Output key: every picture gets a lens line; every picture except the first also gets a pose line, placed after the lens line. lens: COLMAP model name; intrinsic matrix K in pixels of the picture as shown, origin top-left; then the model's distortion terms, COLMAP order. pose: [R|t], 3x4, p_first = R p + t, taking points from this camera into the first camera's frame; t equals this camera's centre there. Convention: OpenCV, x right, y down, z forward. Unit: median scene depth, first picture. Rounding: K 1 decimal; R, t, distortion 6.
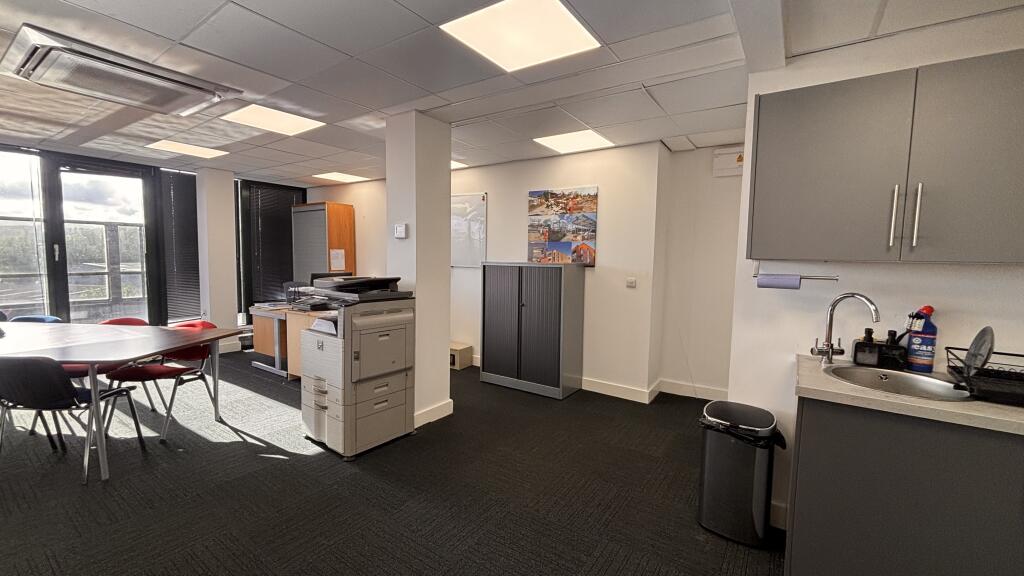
lens RADIAL K [[412.5, 0, 523.3], [0, 412.5, 289.6], [0, 0, 1]] dist [-0.034399, 0.011815]
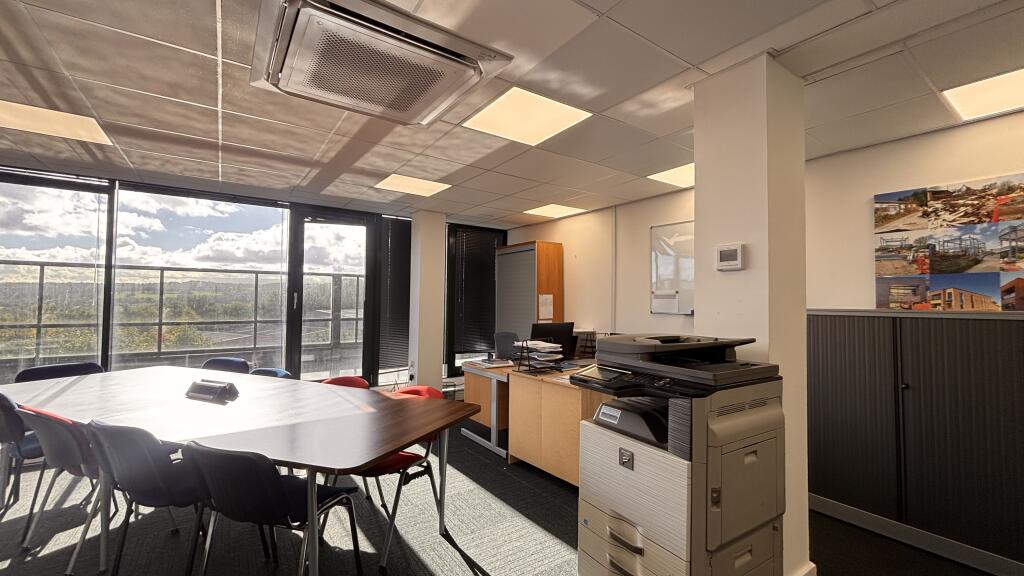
lens RADIAL K [[412.0, 0, 512.0], [0, 412.0, 288.0], [0, 0, 1]] dist [0.004614, -0.000351]
pose [[0.927119, -0.022739, -0.374076, -0.269846], [-0.020153, 0.993688, -0.110350, -0.020855], [0.374224, 0.109846, 0.920809, 0.246994]]
